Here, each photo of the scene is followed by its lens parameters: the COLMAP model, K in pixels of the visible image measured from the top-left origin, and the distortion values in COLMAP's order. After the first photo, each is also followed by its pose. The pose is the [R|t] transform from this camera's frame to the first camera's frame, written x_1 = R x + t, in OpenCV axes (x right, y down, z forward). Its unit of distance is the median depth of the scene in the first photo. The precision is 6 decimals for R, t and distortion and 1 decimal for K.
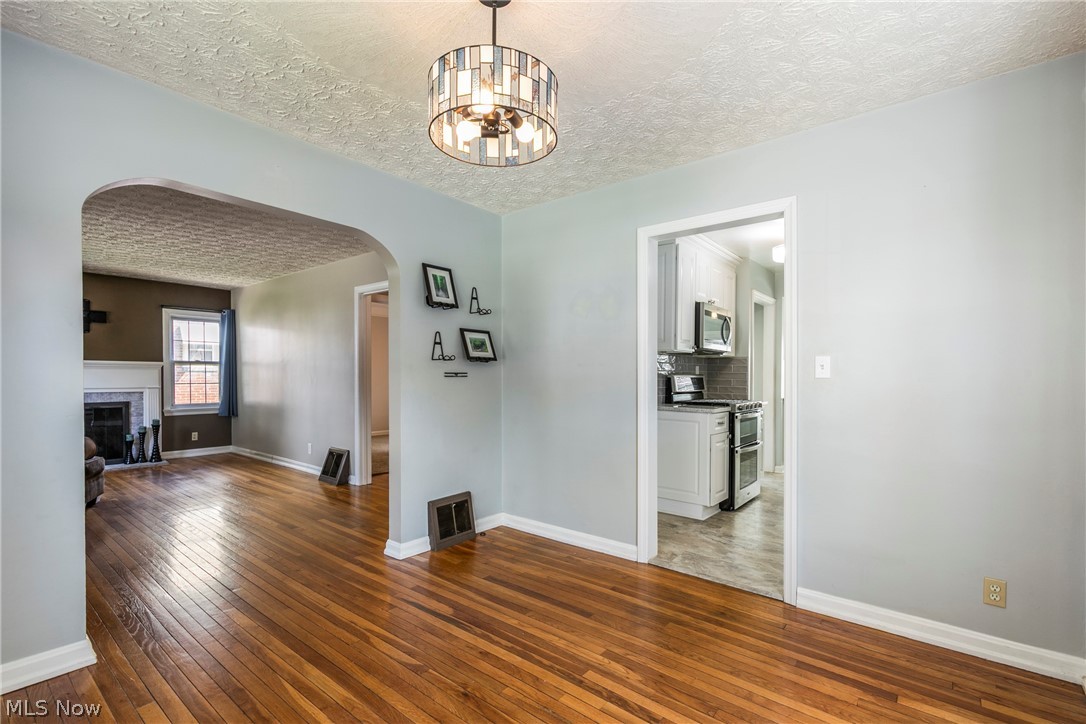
lens RADIAL K [[494.4, 0, 546.4], [0, 494.4, 369.5], [0, 0, 1]] dist [0.000467, 0.000769]
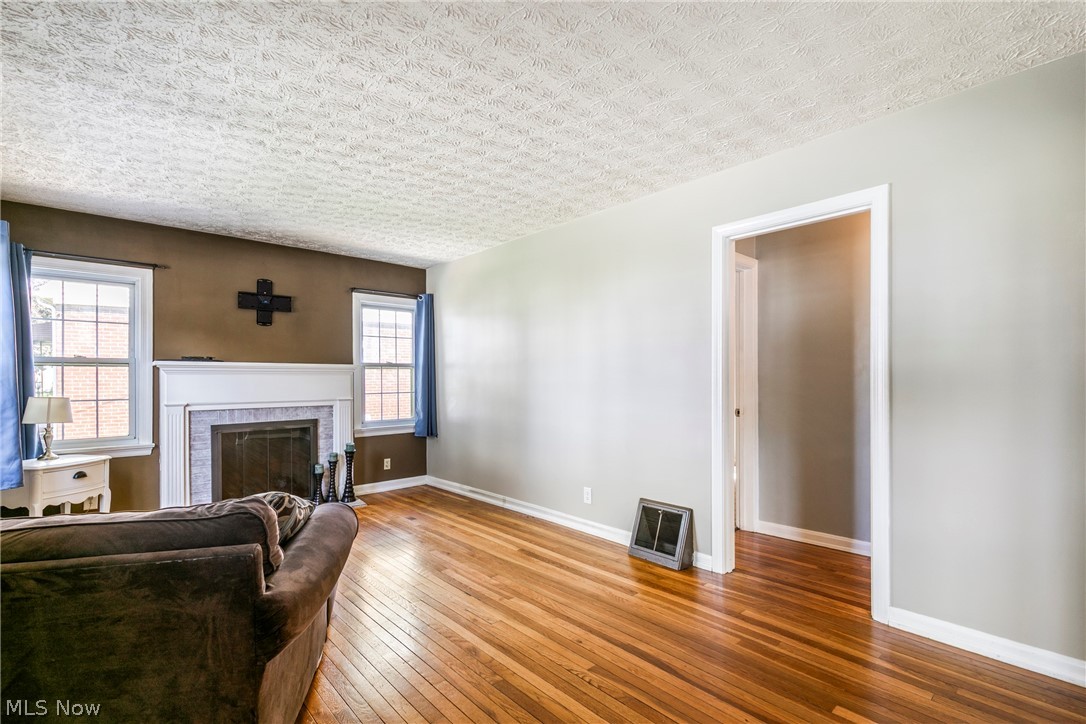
lens RADIAL K [[494.4, 0, 539.7], [0, 494.4, 367.6], [0, 0, 1]] dist [0.000467, 0.000769]
pose [[0.988116, -0.012668, -0.153187, -0.393834], [0.011087, 0.999876, -0.011170, 0.000387], [0.153310, 0.009339, 0.988134, 0.317246]]
